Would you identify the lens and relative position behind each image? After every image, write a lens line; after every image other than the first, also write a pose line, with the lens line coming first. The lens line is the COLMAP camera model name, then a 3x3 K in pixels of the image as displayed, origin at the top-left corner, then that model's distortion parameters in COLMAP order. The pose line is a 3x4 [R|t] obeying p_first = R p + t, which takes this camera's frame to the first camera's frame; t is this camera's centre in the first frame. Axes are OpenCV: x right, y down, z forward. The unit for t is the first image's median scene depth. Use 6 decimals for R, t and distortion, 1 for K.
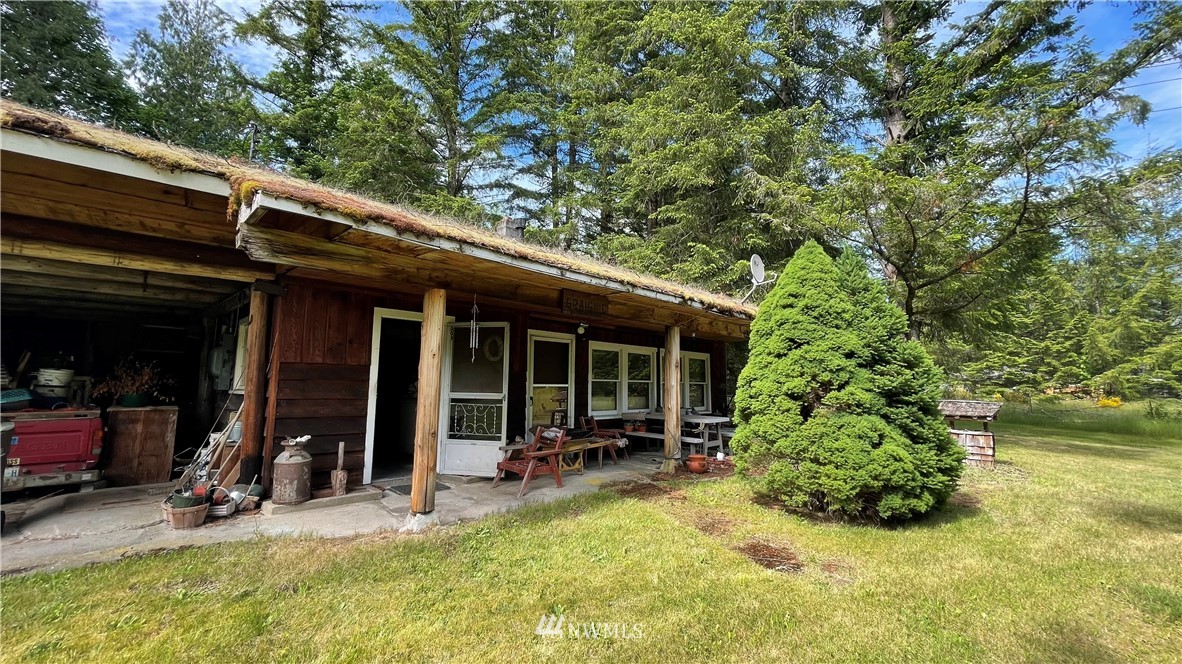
lens RADIAL K [[479.0, 0, 591.0], [0, 479.0, 332.0], [0, 0, 1]] dist [-0.000279, 0.000061]
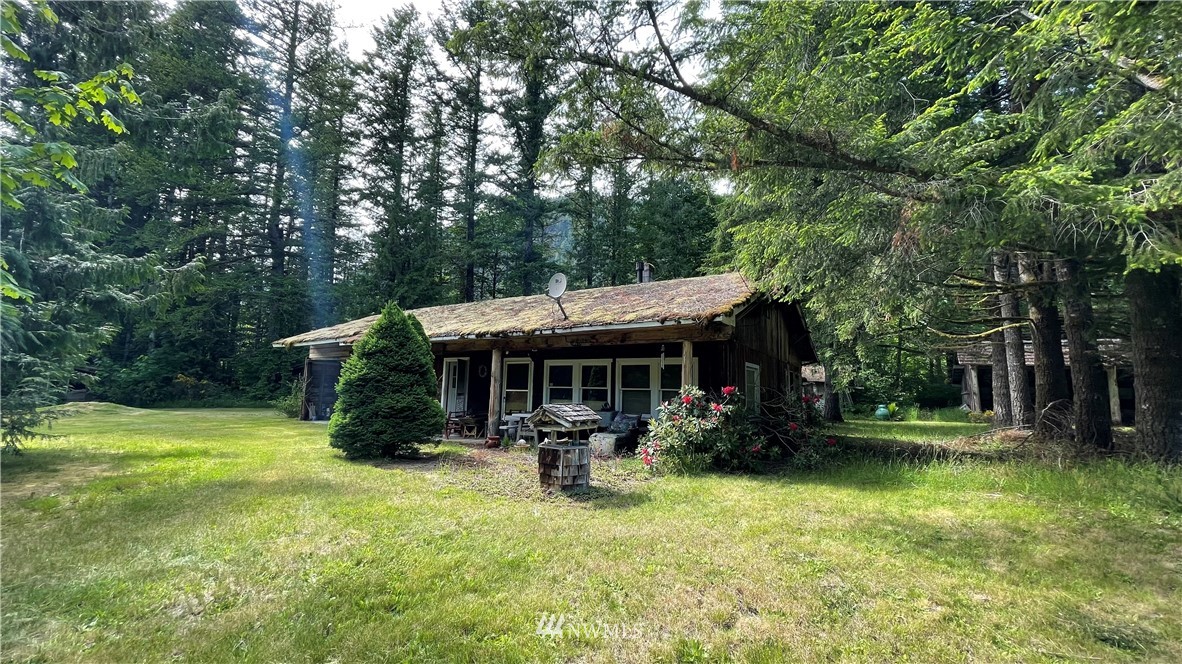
lens RADIAL K [[478.3, 0, 591.0], [0, 478.3, 332.0], [0, 0, 1]] dist [0.003856, 0.000190]
pose [[0.205828, -0.130159, -0.969894, 2.184525], [0.087789, 0.989575, -0.114170, 0.169517], [0.974643, -0.061646, 0.215109, 1.254253]]
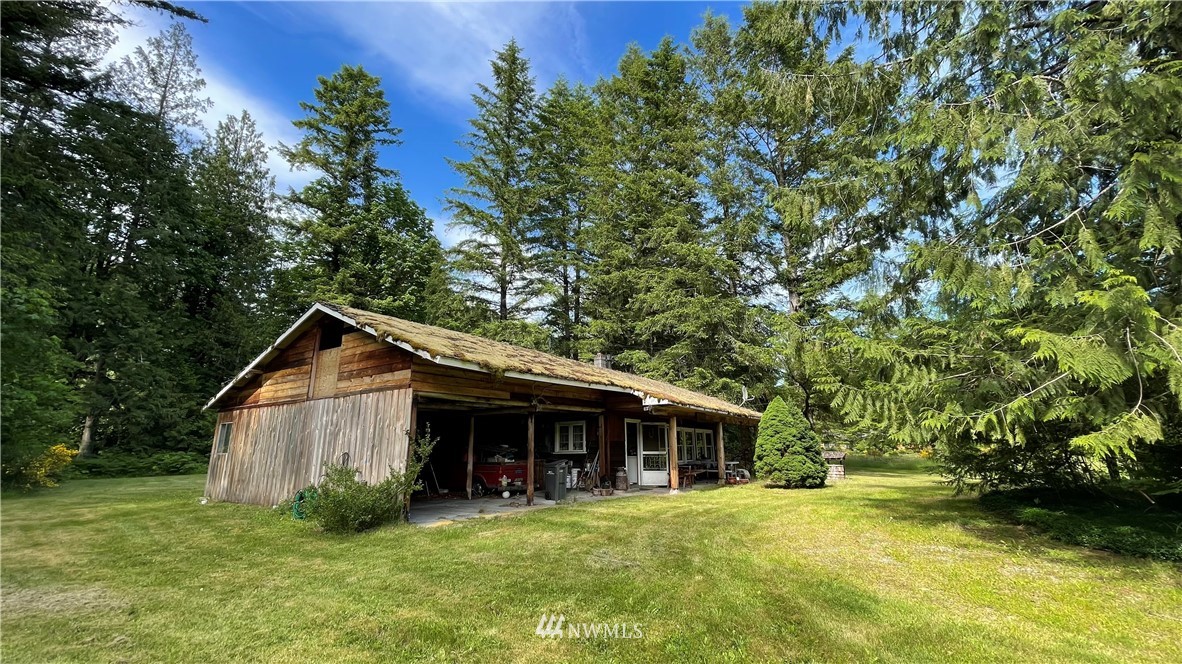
lens RADIAL K [[478.8, 0, 591.0], [0, 478.8, 332.0], [0, 0, 1]] dist [0.000348, 0.000338]
pose [[0.984143, 0.024920, 0.175620, -1.144687], [-0.001710, 0.991369, -0.131089, -0.183815], [-0.177371, 0.128710, 0.975691, -1.638517]]
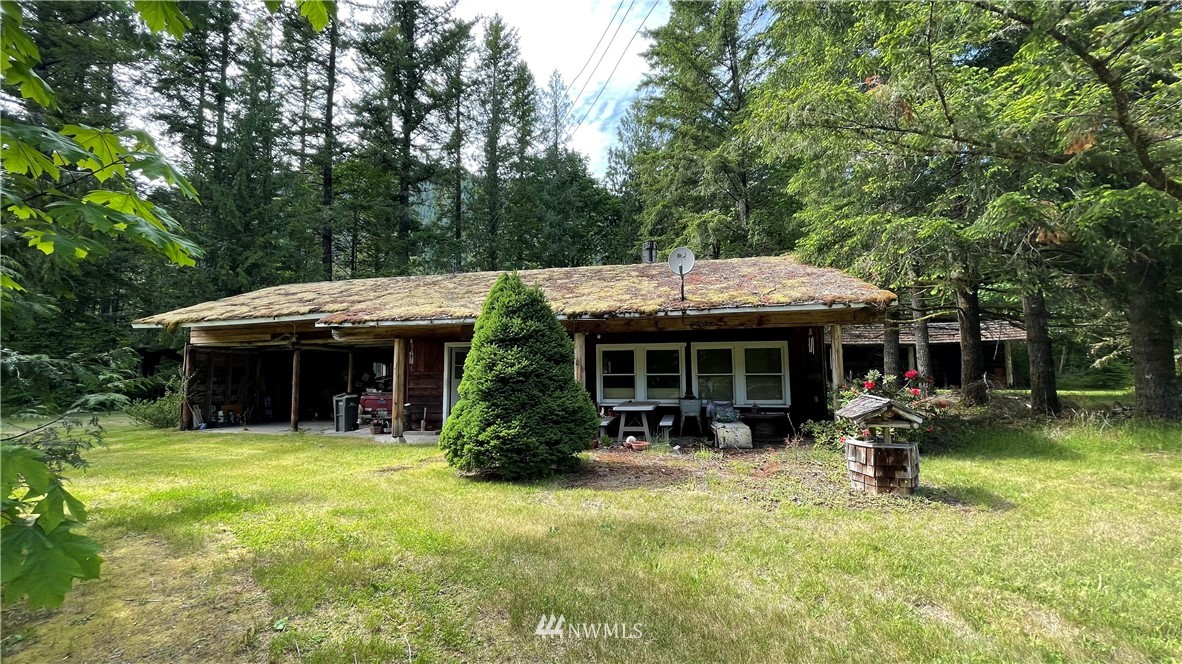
lens RADIAL K [[478.8, 0, 591.0], [0, 478.8, 332.0], [0, 0, 1]] dist [0.000348, 0.000338]
pose [[0.535175, -0.091799, -0.839738, 1.623212], [0.108293, 0.993331, -0.039572, 0.051867], [0.837771, -0.069760, 0.541548, 0.442570]]
